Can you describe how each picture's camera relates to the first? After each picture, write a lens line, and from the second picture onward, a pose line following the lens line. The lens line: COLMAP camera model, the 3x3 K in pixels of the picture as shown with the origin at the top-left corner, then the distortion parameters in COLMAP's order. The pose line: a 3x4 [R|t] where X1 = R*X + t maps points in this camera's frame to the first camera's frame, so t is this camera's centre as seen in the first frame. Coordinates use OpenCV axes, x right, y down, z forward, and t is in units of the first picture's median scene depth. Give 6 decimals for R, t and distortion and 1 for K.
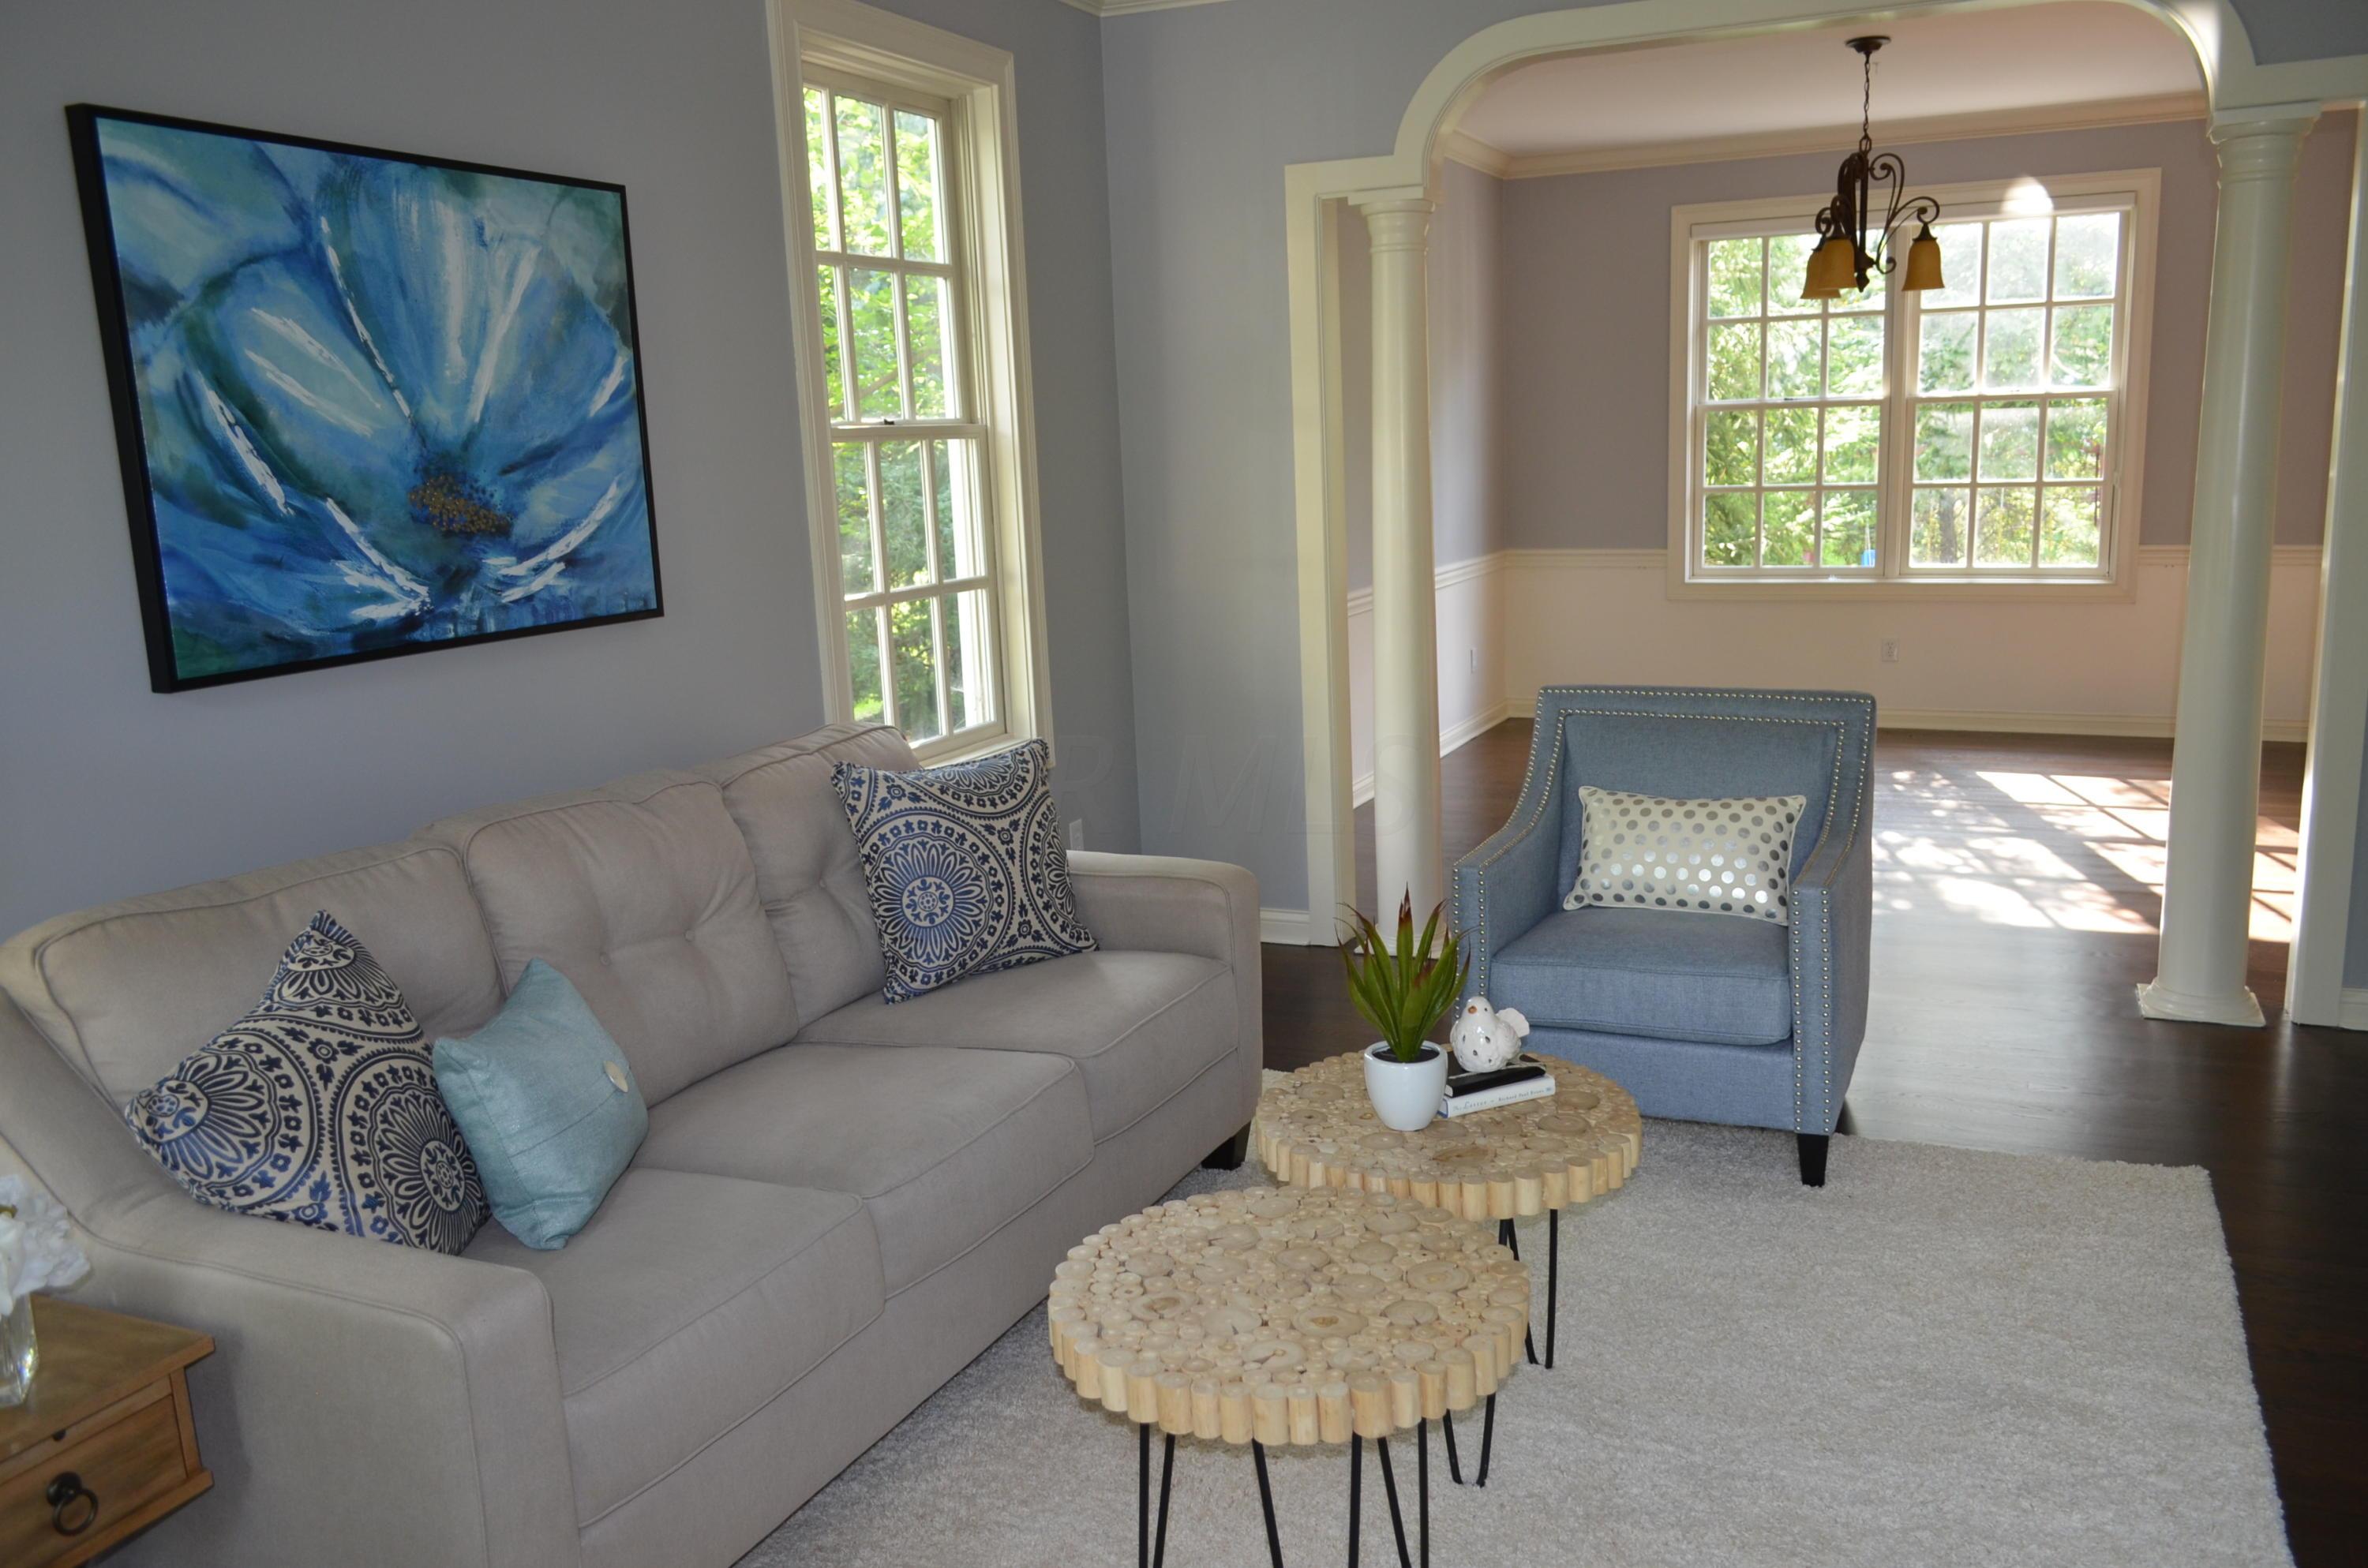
lens RADIAL K [[1843.9, 0, 1198.3], [0, 1843.9, 808.5], [0, 0, 1]] dist [-0.009924, 0.006626]
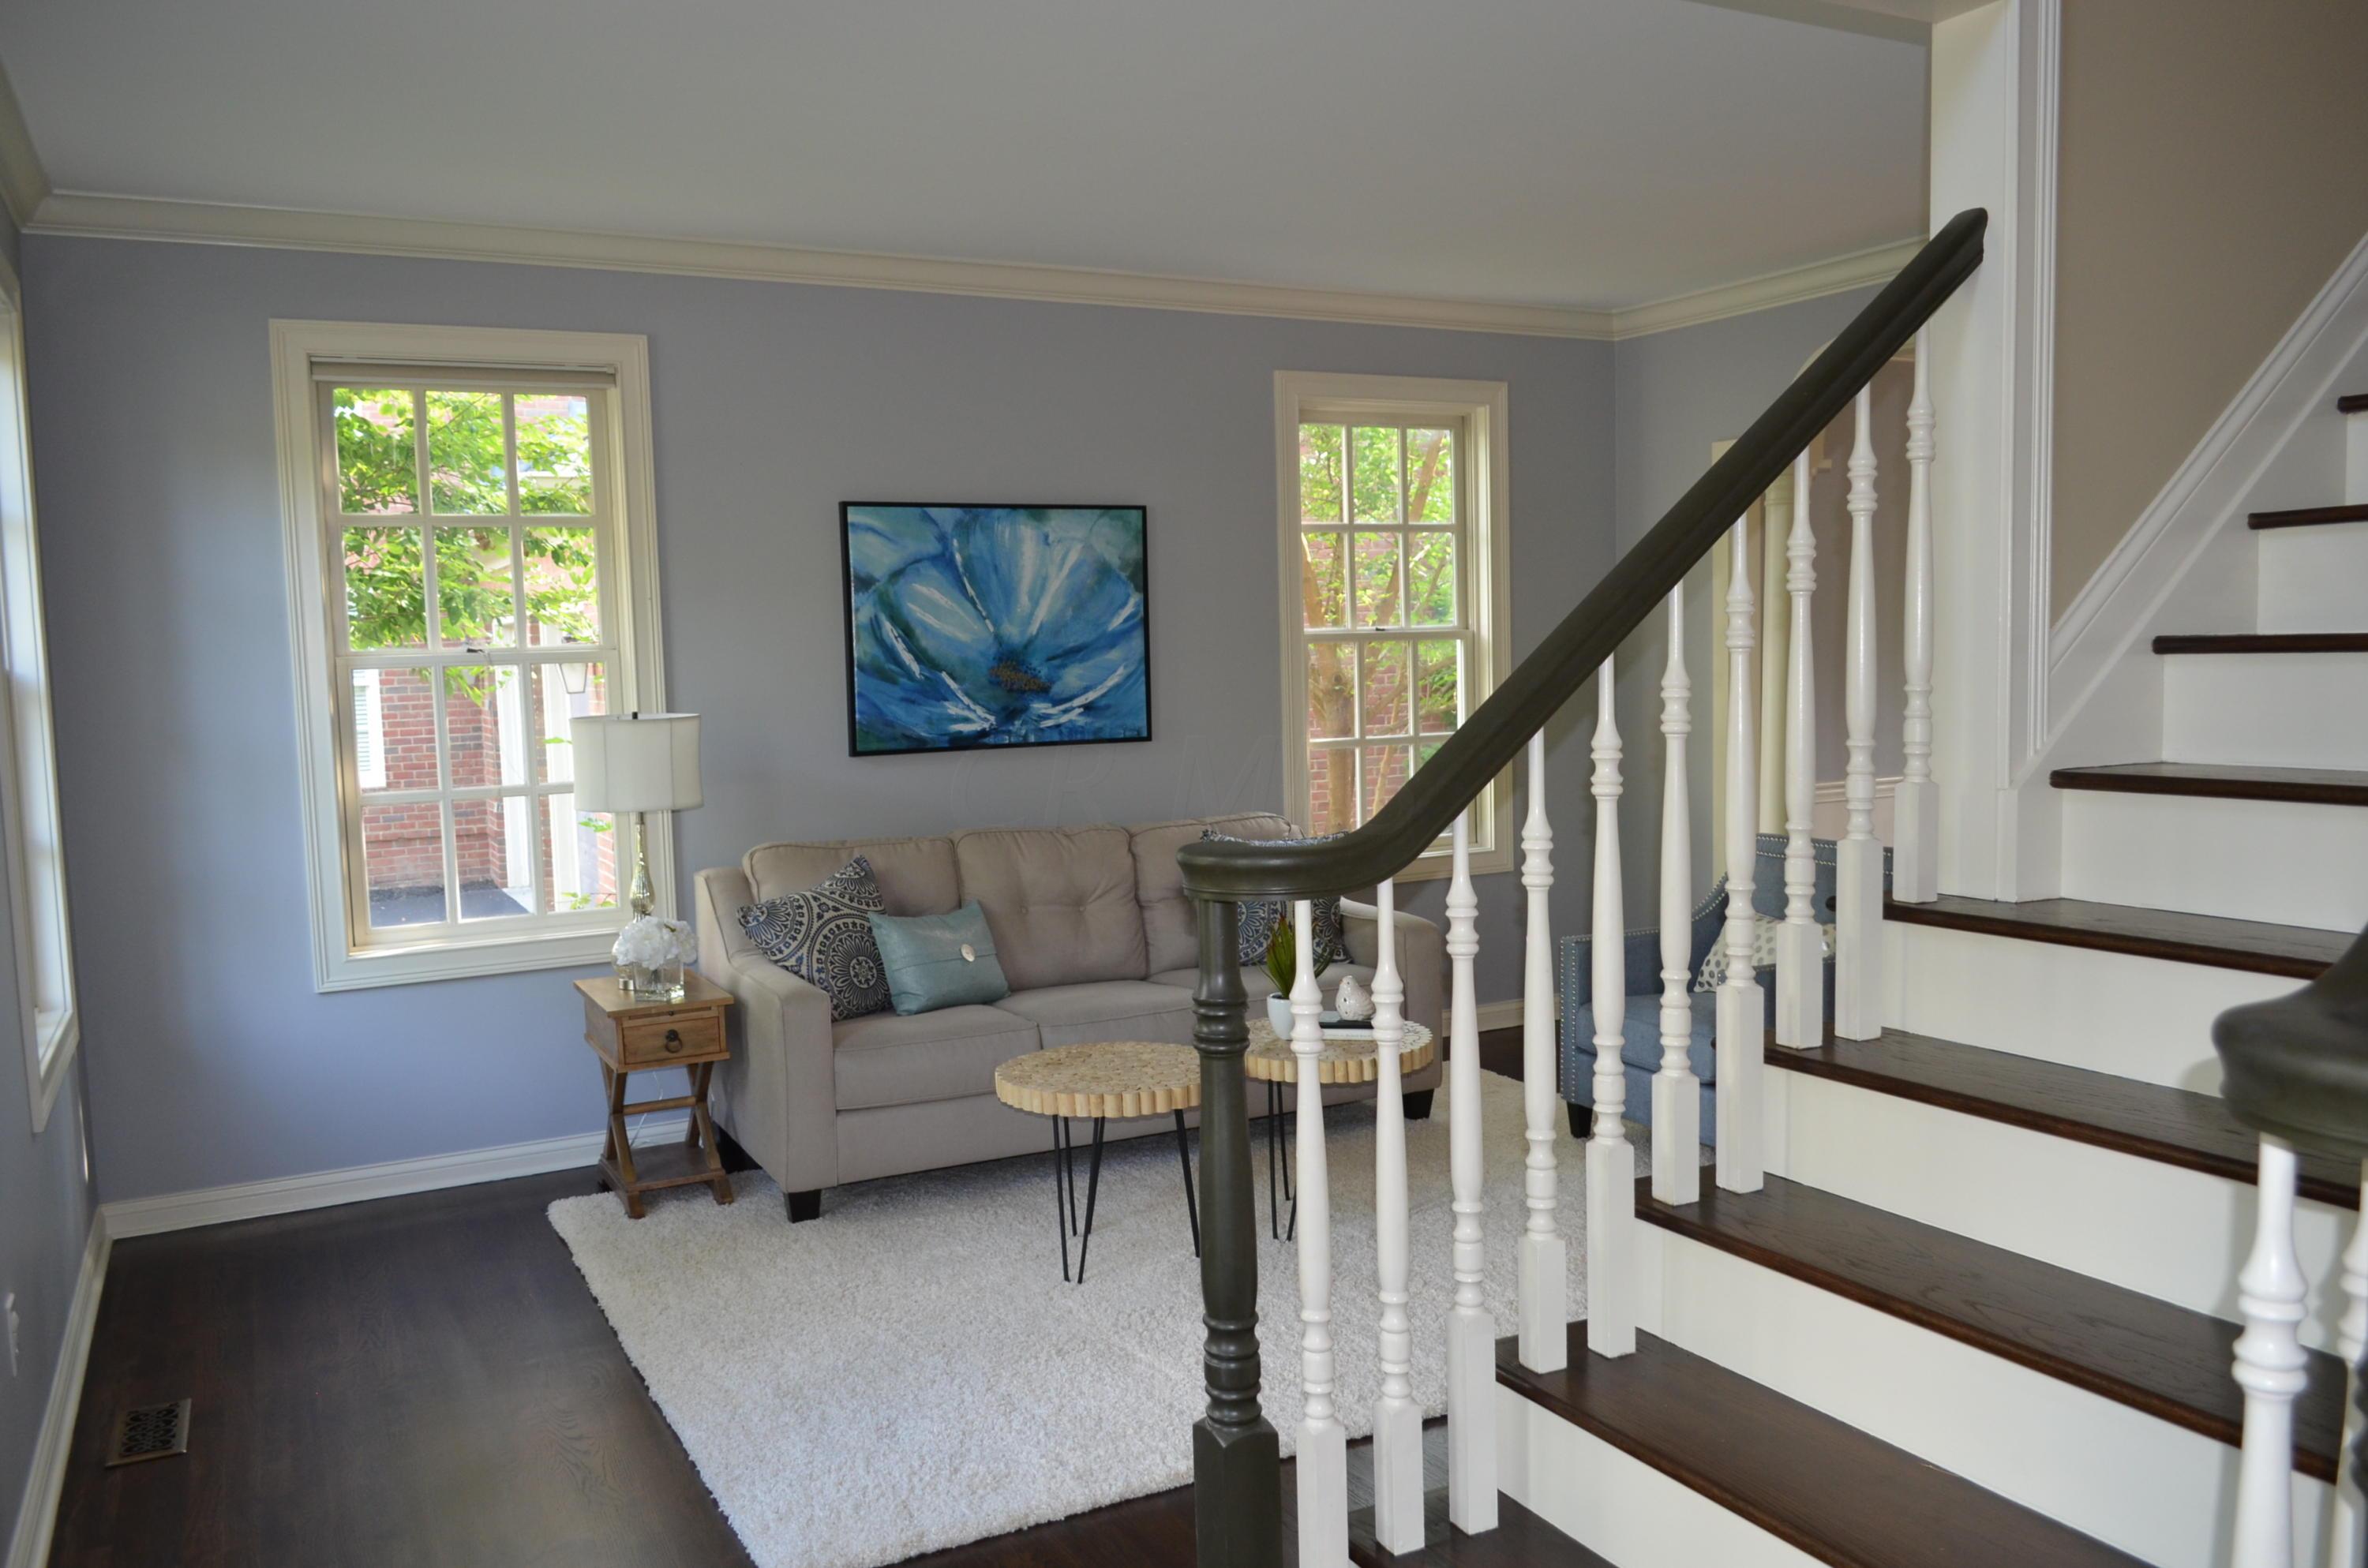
lens RADIAL K [[1843.9, 0, 1198.3], [0, 1843.9, 808.5], [0, 0, 1]] dist [-0.009924, 0.006626]
pose [[0.789253, 0.077803, -0.609120, 0.912284], [-0.129200, 0.990776, -0.040857, 0.028634], [0.600323, 0.110945, 0.792025, -0.404311]]
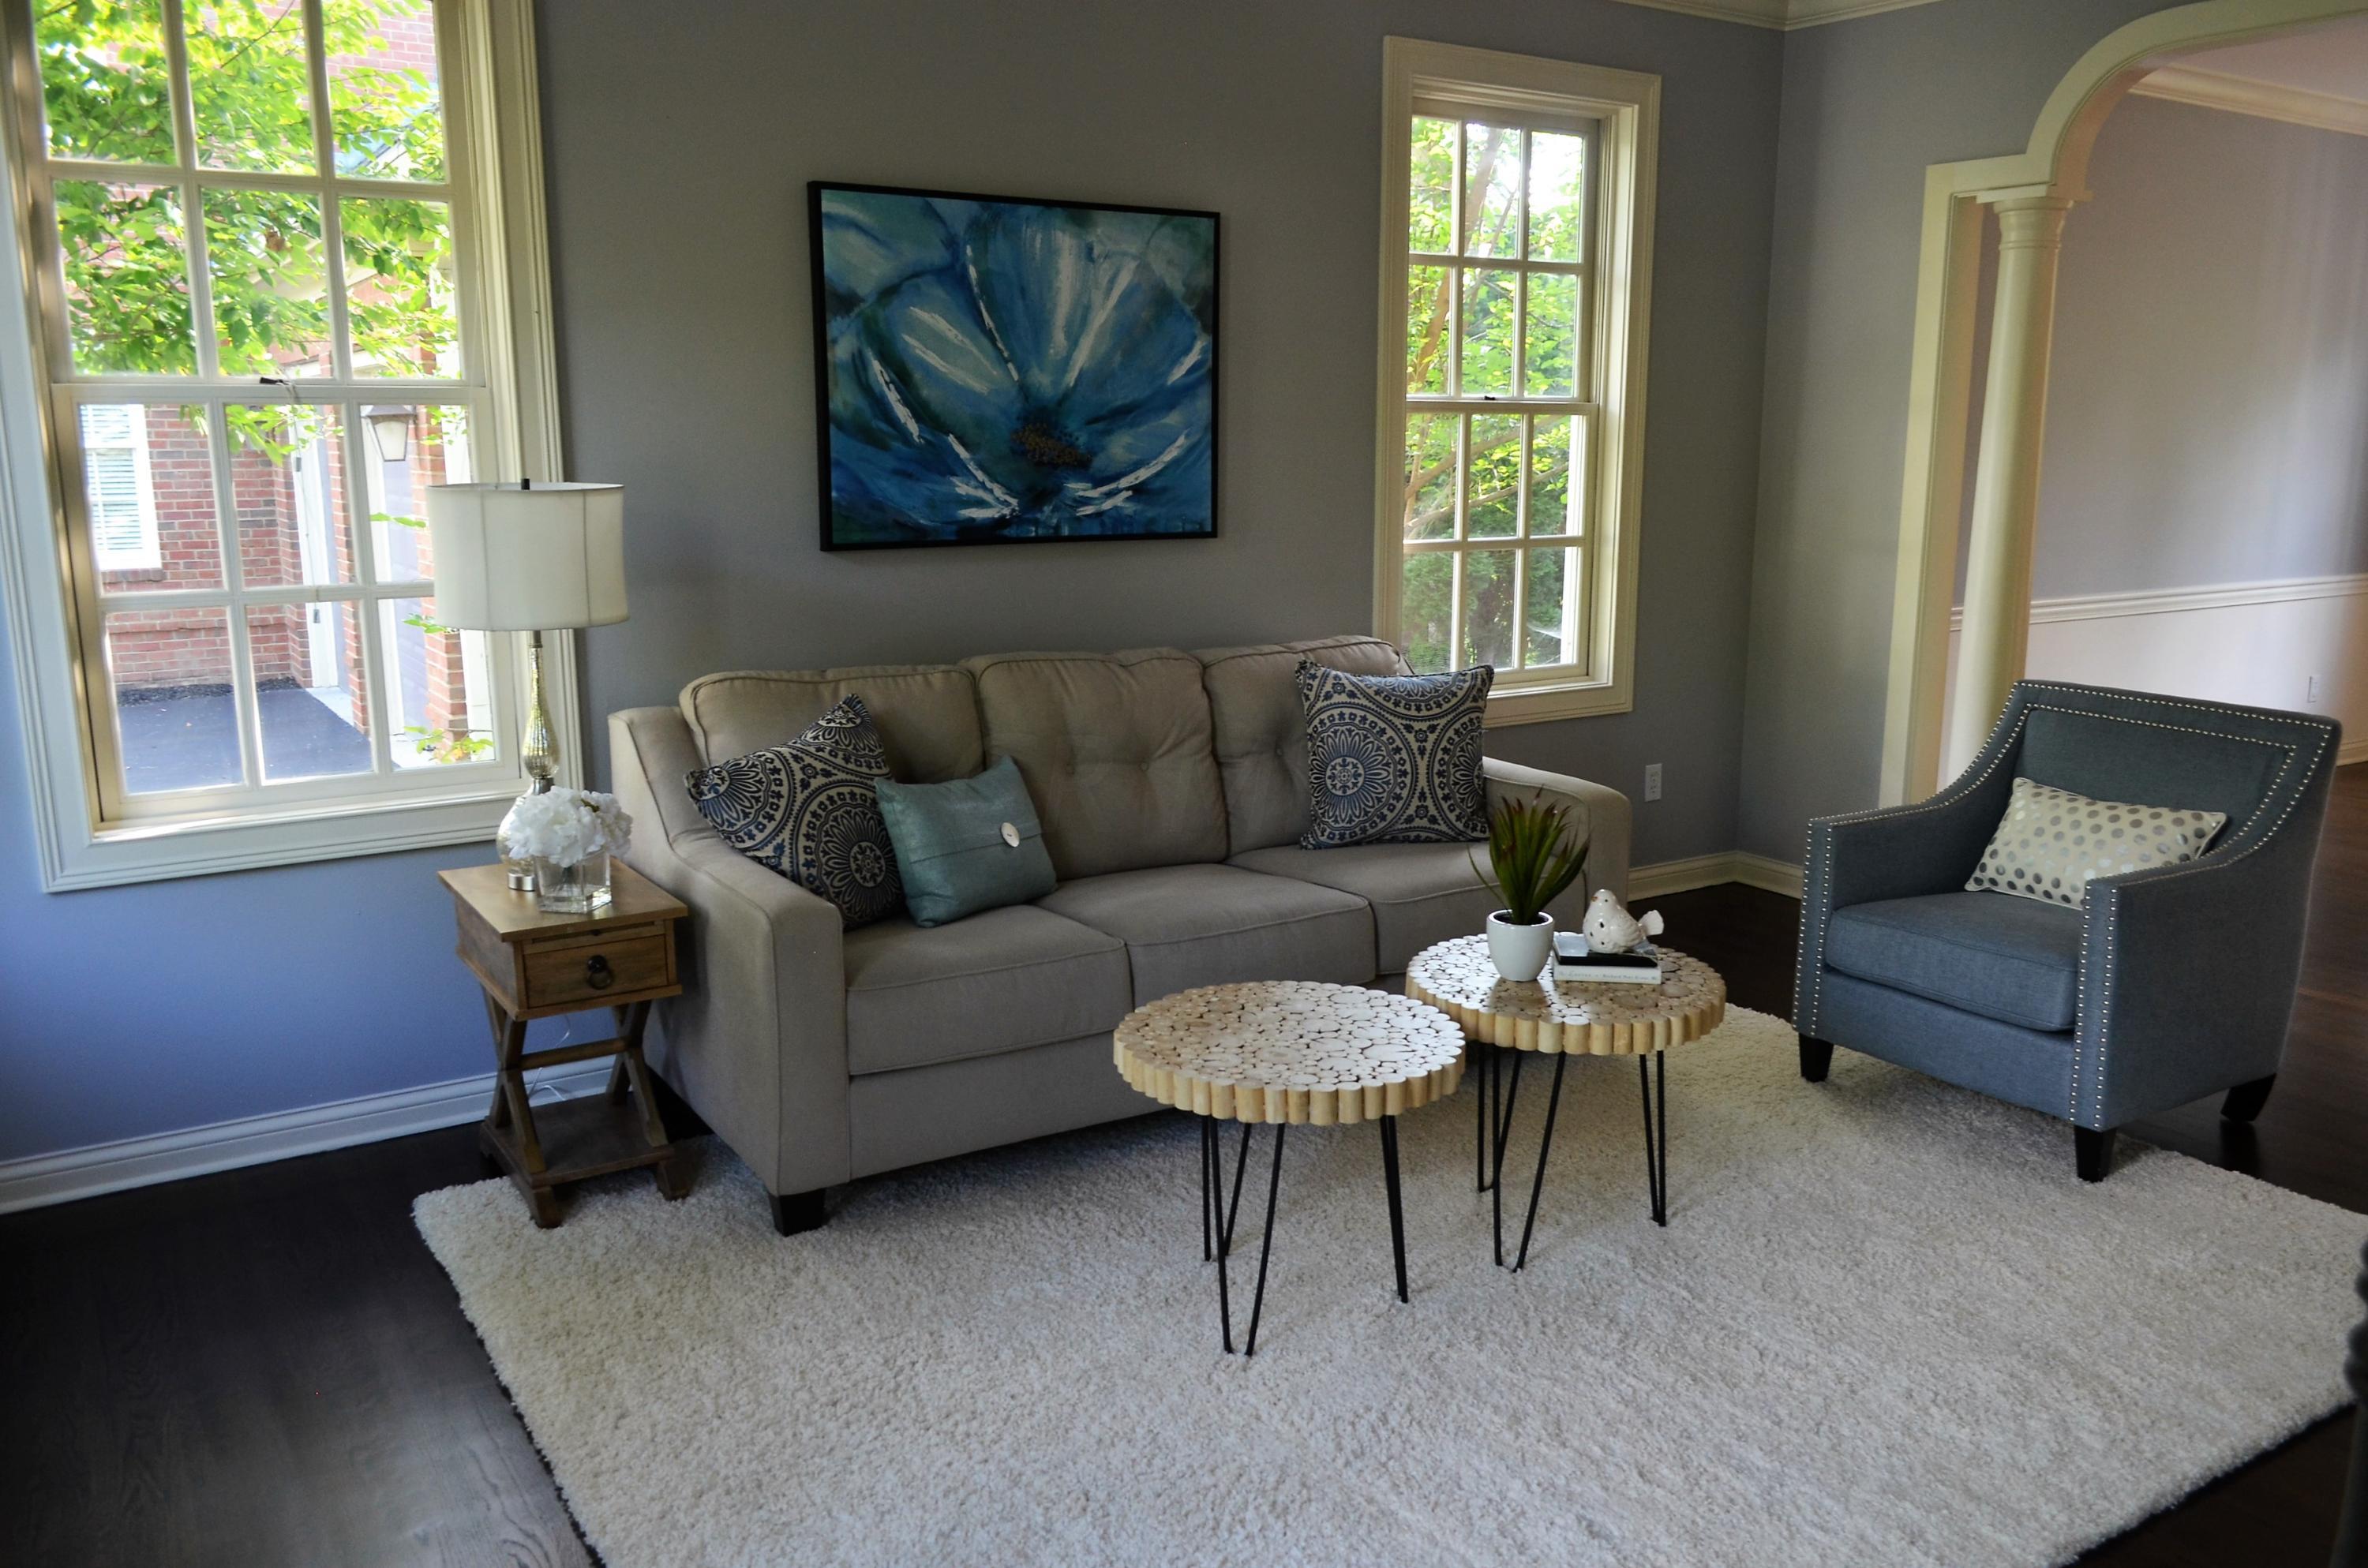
lens RADIAL K [[1843.9, 0, 1198.3], [0, 1843.9, 808.5], [0, 0, 1]] dist [-0.009924, 0.006626]
pose [[0.840024, 0.151647, -0.520925, 0.459895], [-0.143531, 0.988050, 0.056179, 0.016510], [0.523219, 0.027577, 0.851752, -0.141363]]
